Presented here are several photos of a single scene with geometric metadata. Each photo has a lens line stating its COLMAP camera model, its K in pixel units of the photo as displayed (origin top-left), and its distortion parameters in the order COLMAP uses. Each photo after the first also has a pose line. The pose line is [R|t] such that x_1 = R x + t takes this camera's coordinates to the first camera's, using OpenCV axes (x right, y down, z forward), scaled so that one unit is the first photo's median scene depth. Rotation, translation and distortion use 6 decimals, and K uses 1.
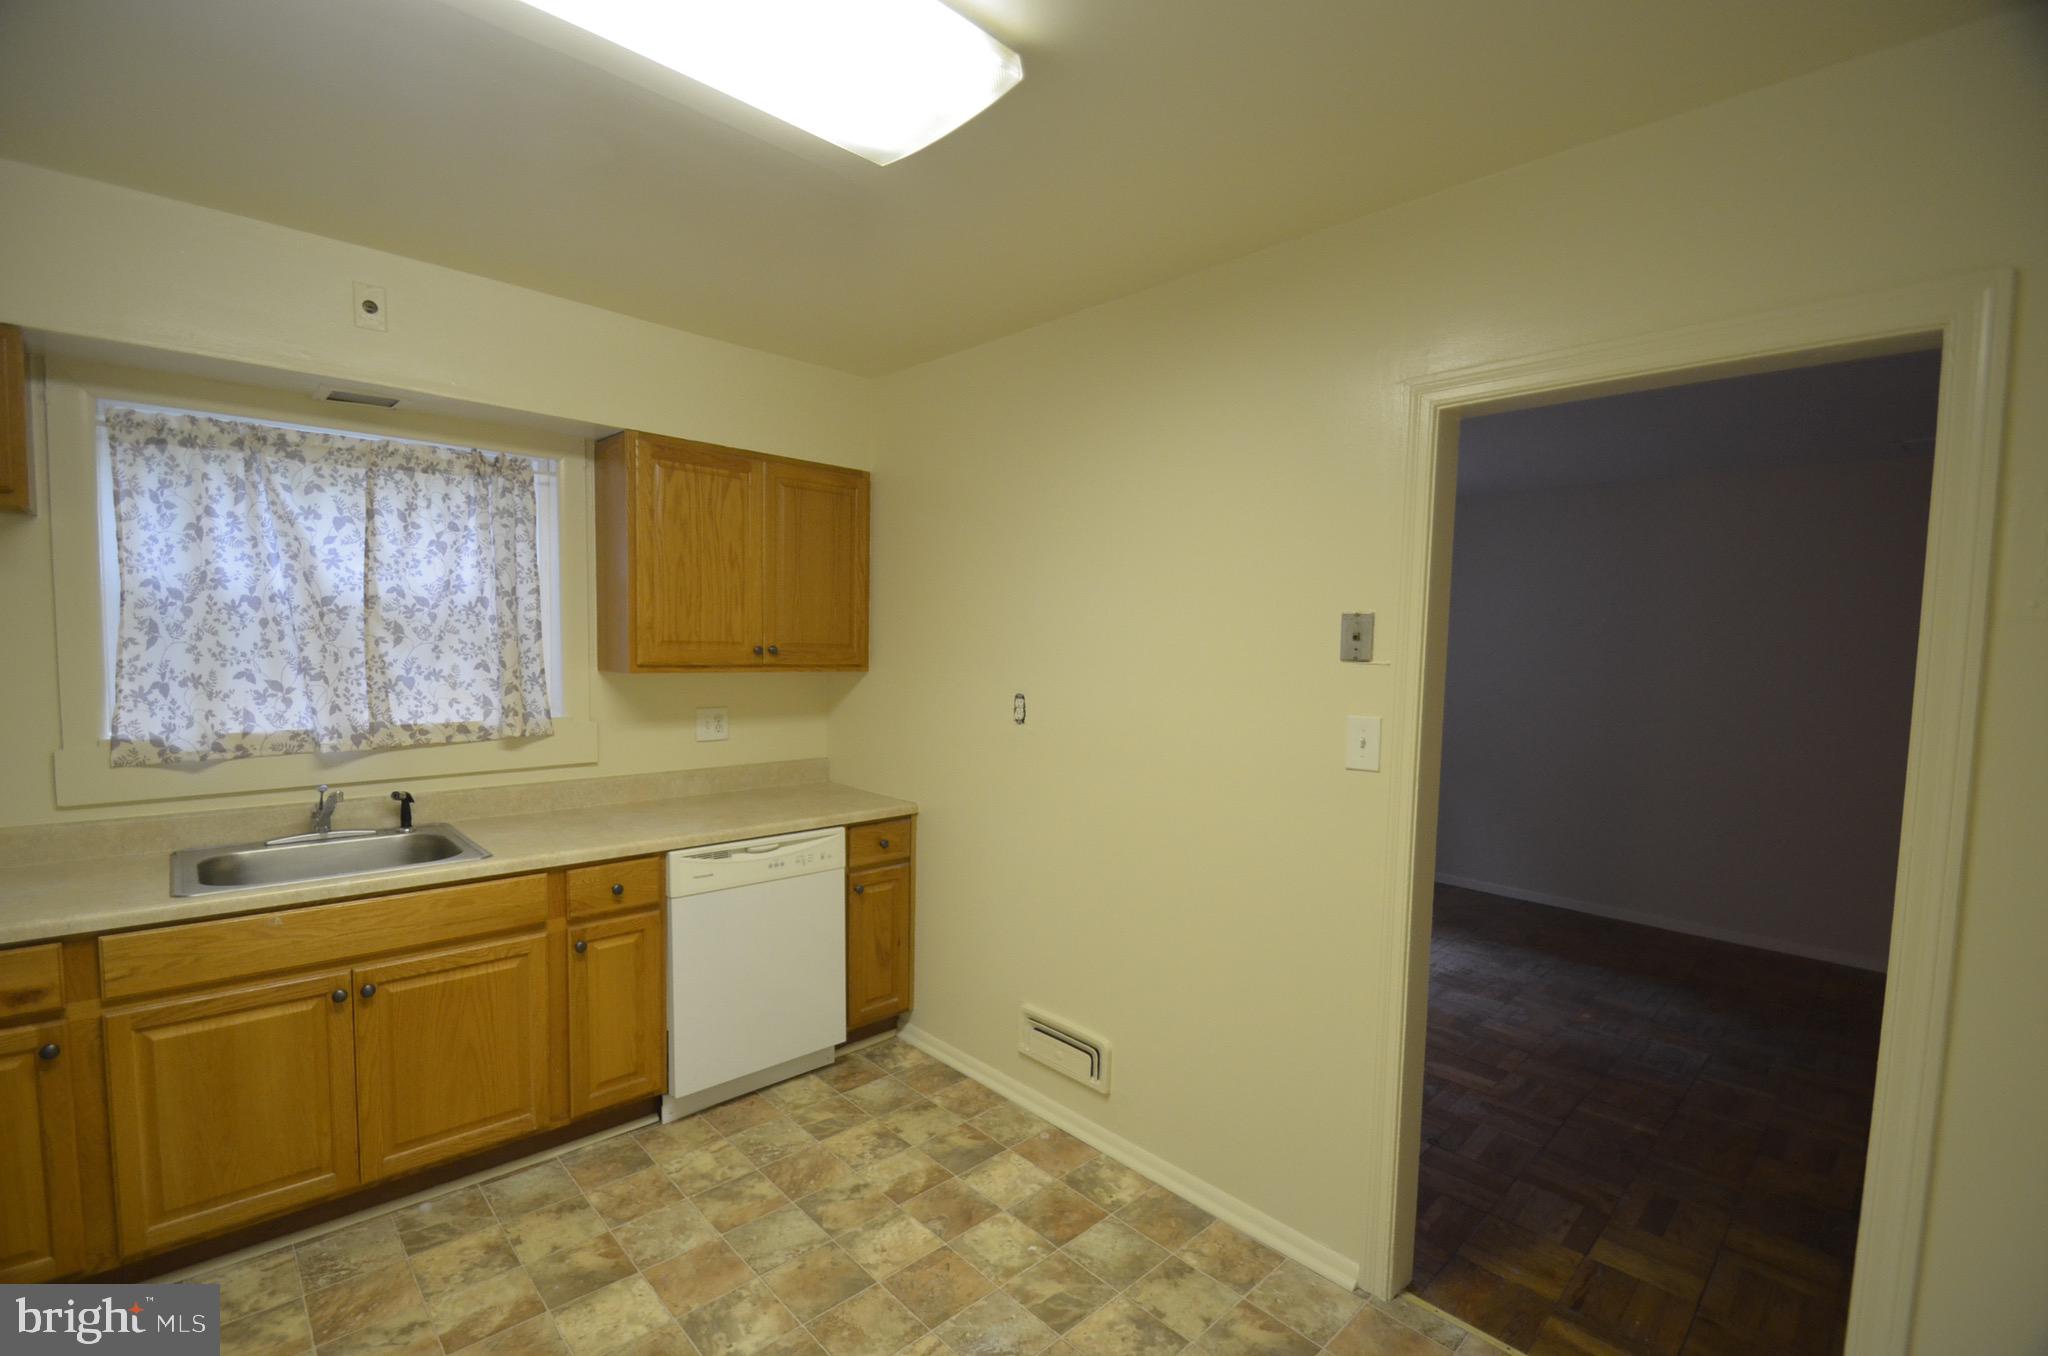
lens RADIAL K [[889.9, 0, 1017.0], [0, 889.9, 688.9], [0, 0, 1]] dist [-0.008720, -0.006433]
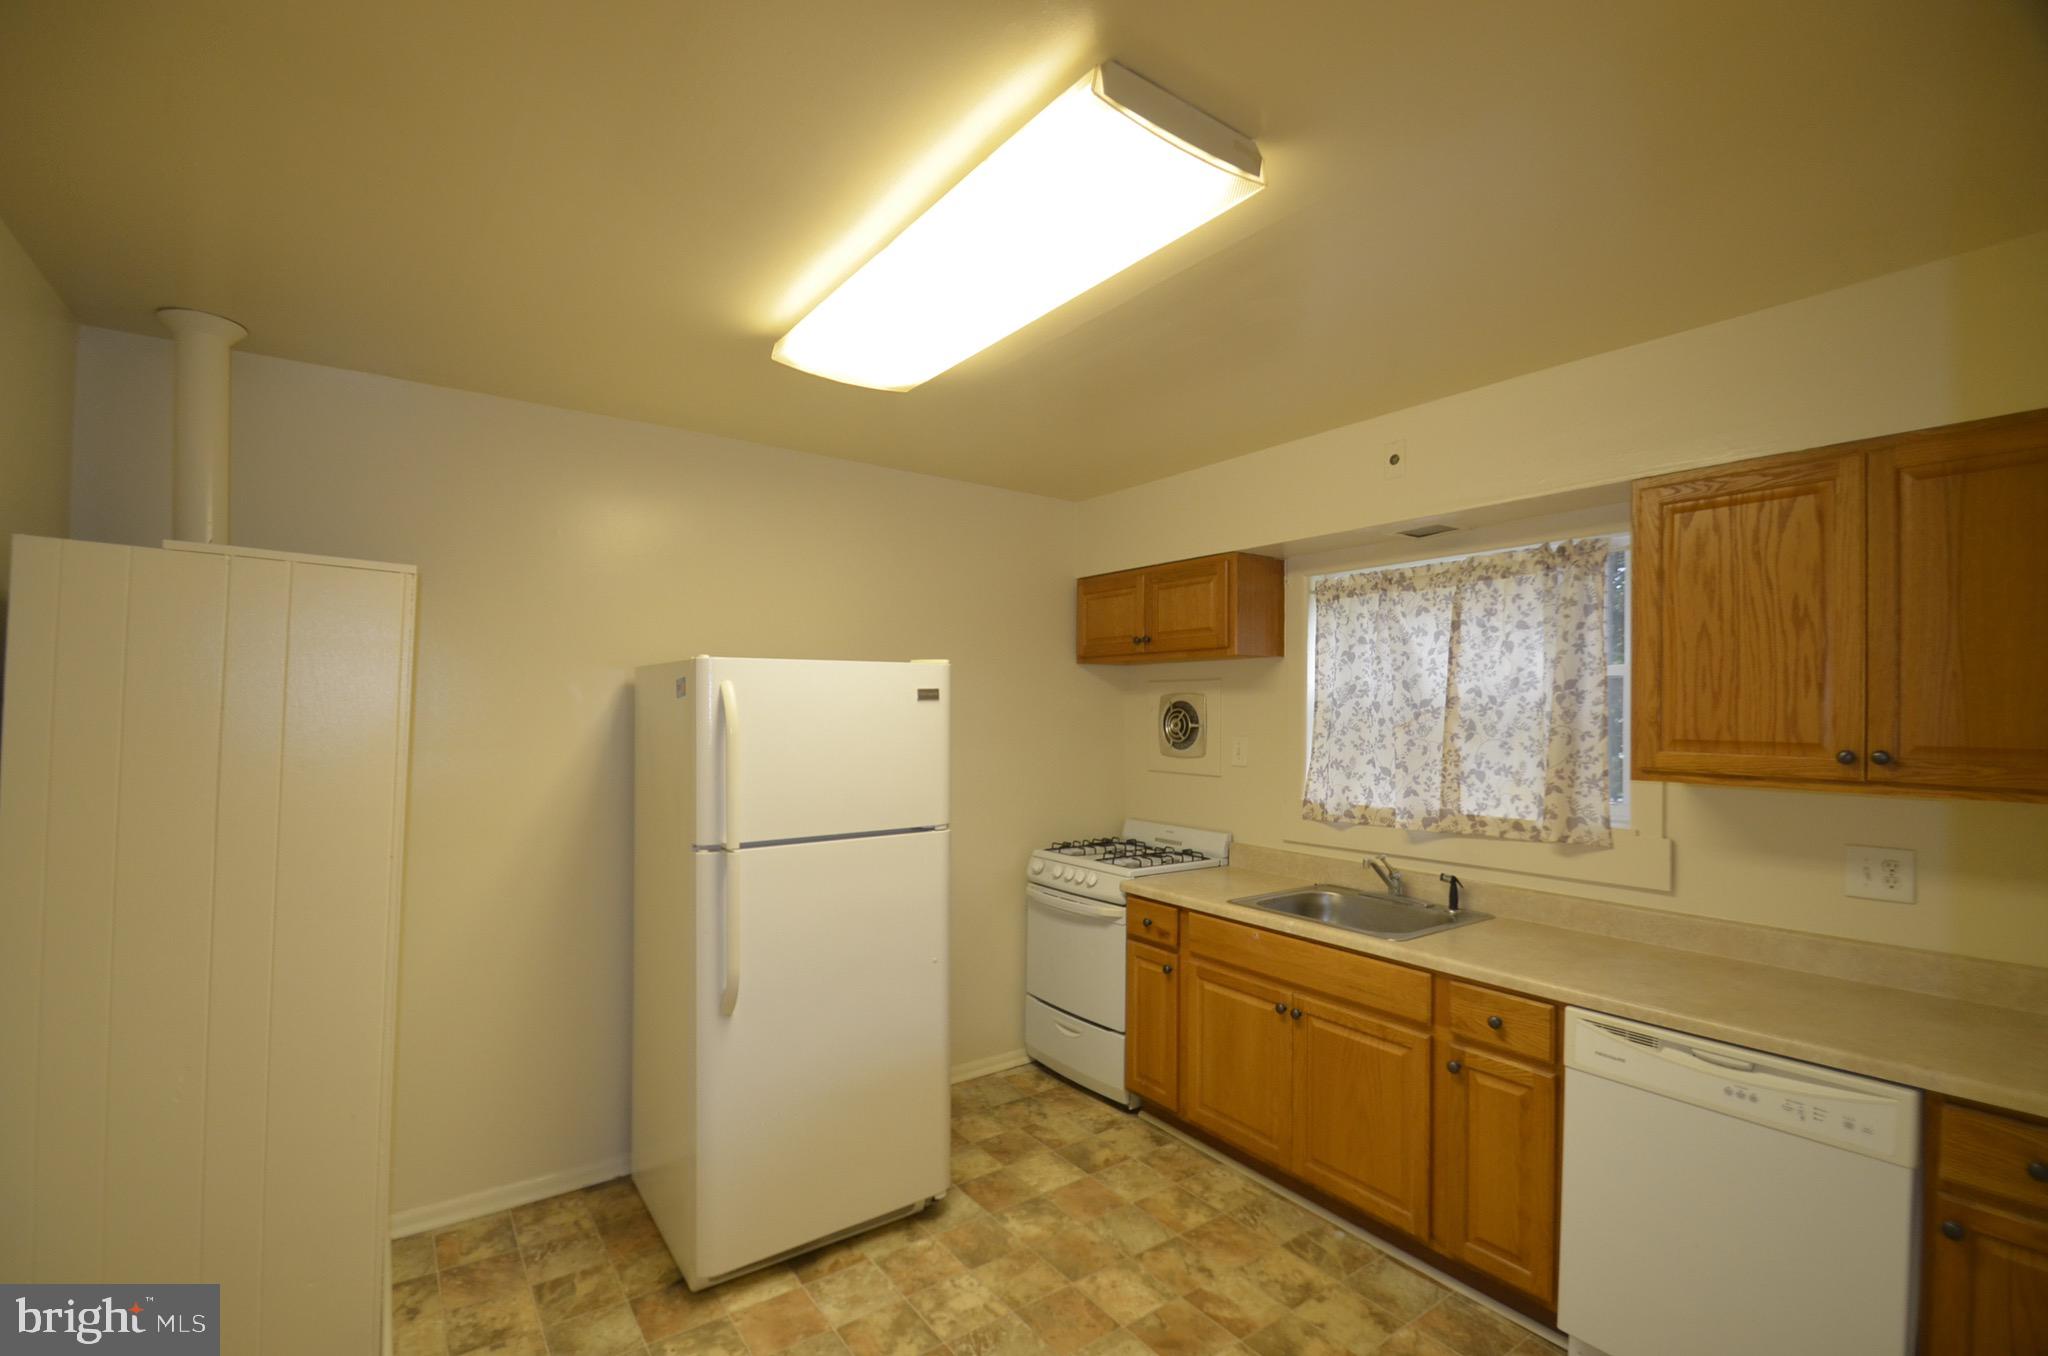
lens RADIAL K [[889.9, 0, 1014.8], [0, 889.9, 690.2], [0, 0, 1]] dist [-0.008720, -0.006433]
pose [[-0.143228, -0.047557, -0.988546, 0.478891], [-0.066077, 0.997076, -0.038394, -0.033979], [0.987481, 0.059821, -0.145952, 0.622508]]
